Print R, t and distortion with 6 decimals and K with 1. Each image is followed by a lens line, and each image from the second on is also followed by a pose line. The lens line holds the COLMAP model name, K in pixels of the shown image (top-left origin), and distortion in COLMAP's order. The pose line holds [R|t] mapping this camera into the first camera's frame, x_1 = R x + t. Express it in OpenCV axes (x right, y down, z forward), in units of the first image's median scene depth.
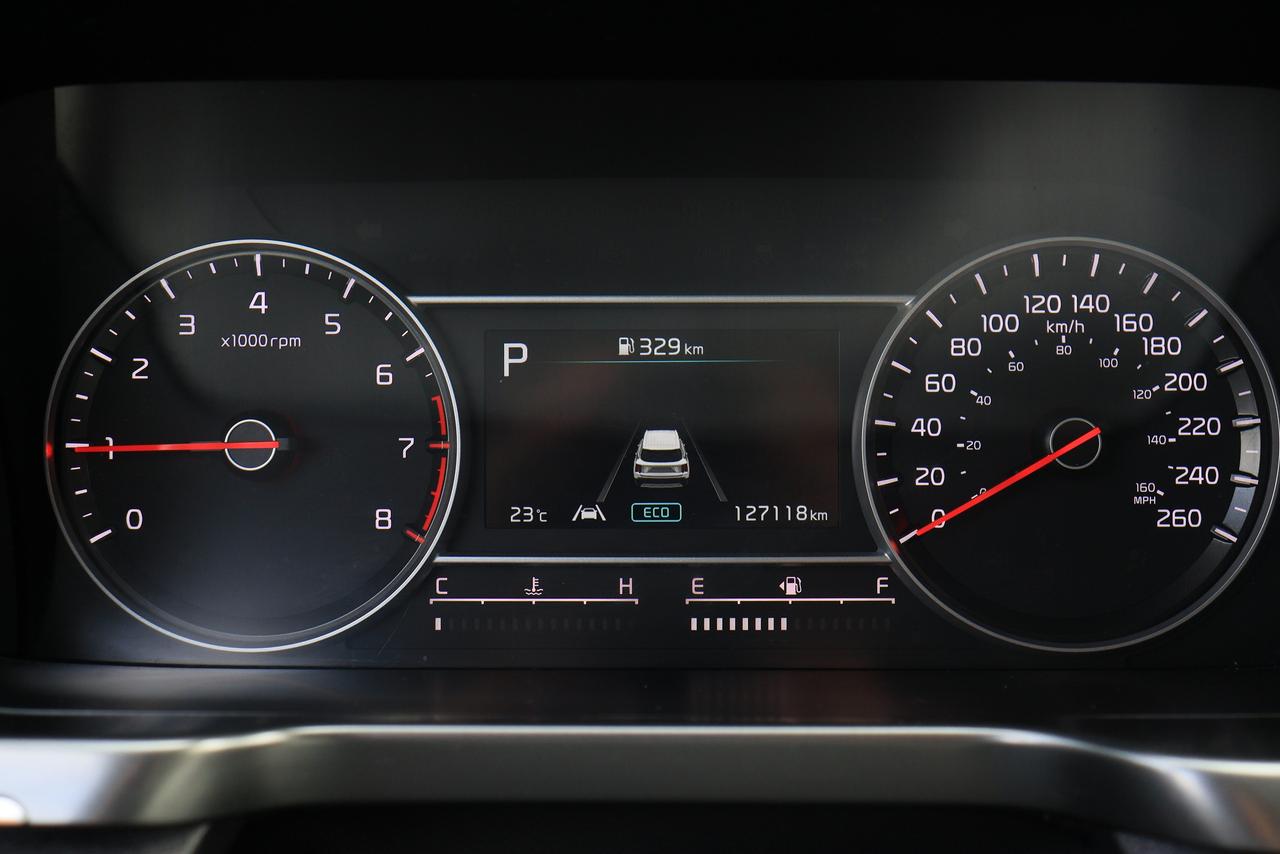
lens RADIAL K [[1753.6, 0, 640.0], [0, 1753.6, 427.0], [0, 0, 1]] dist [0.000482, 0.035265]
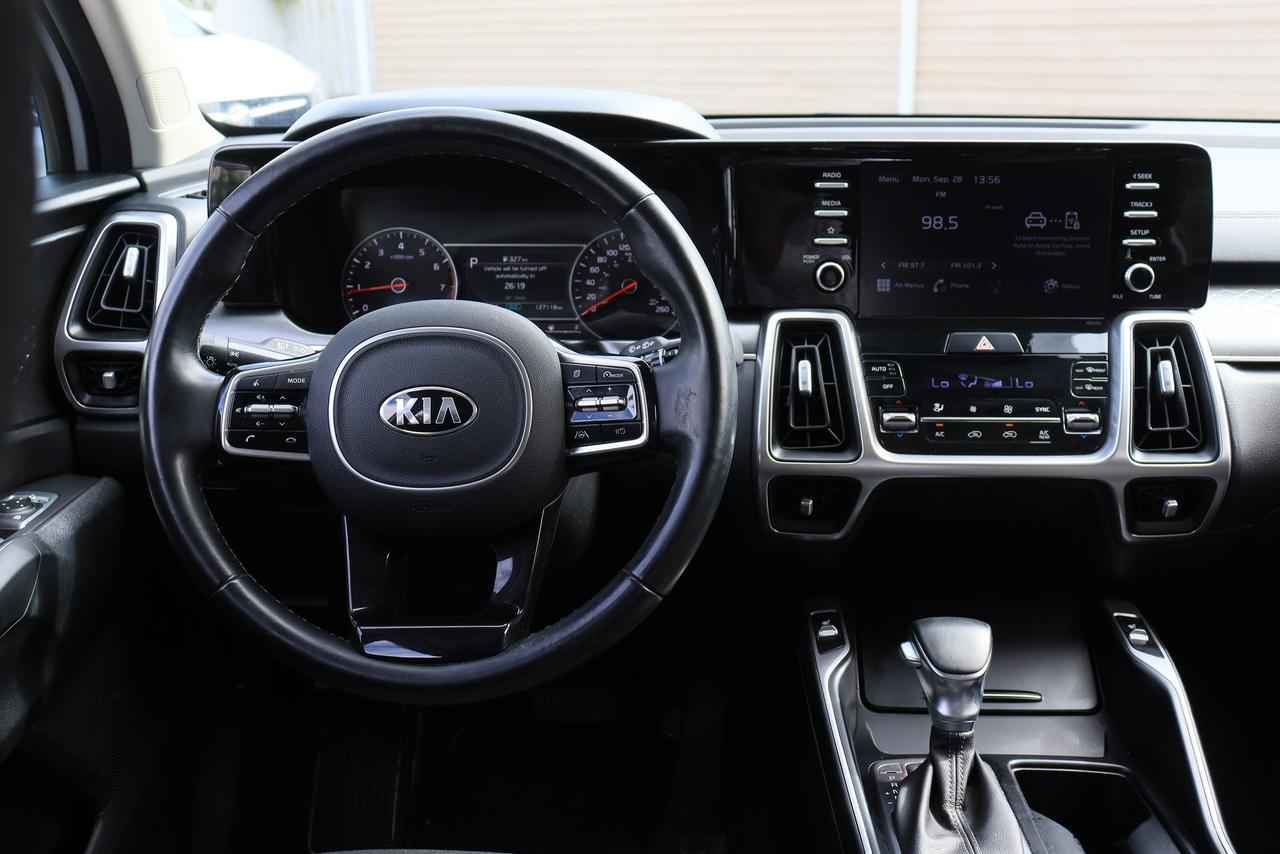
lens RADIAL K [[1346.0, 0, 640.0], [0, 1346.0, 427.0], [0, 0, 1]] dist [-0.080620, 0.035483]
pose [[0.999171, 0.012251, -0.038813, 0.368750], [-0.011833, 0.999870, 0.010994, 0.256409], [0.038942, -0.010526, 0.999186, -1.666326]]
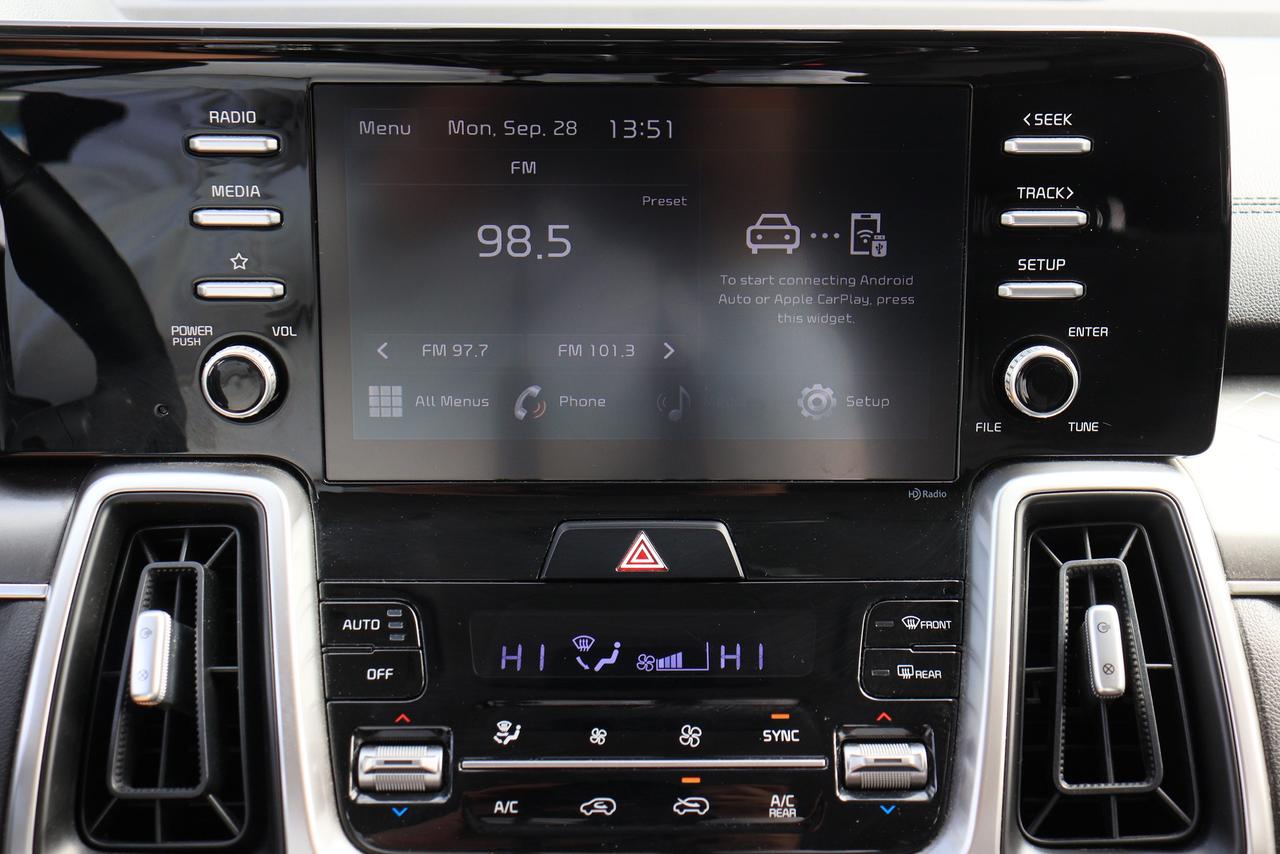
lens RADIAL K [[1753.6, 0, 640.0], [0, 1753.6, 427.0], [0, 0, 1]] dist [0.000482, 0.035265]
pose [[0.999723, 0.007377, 0.022369, 0.843503], [-0.007860, 0.999736, 0.021599, 0.020826], [-0.022204, -0.021769, 0.999516, -0.504213]]
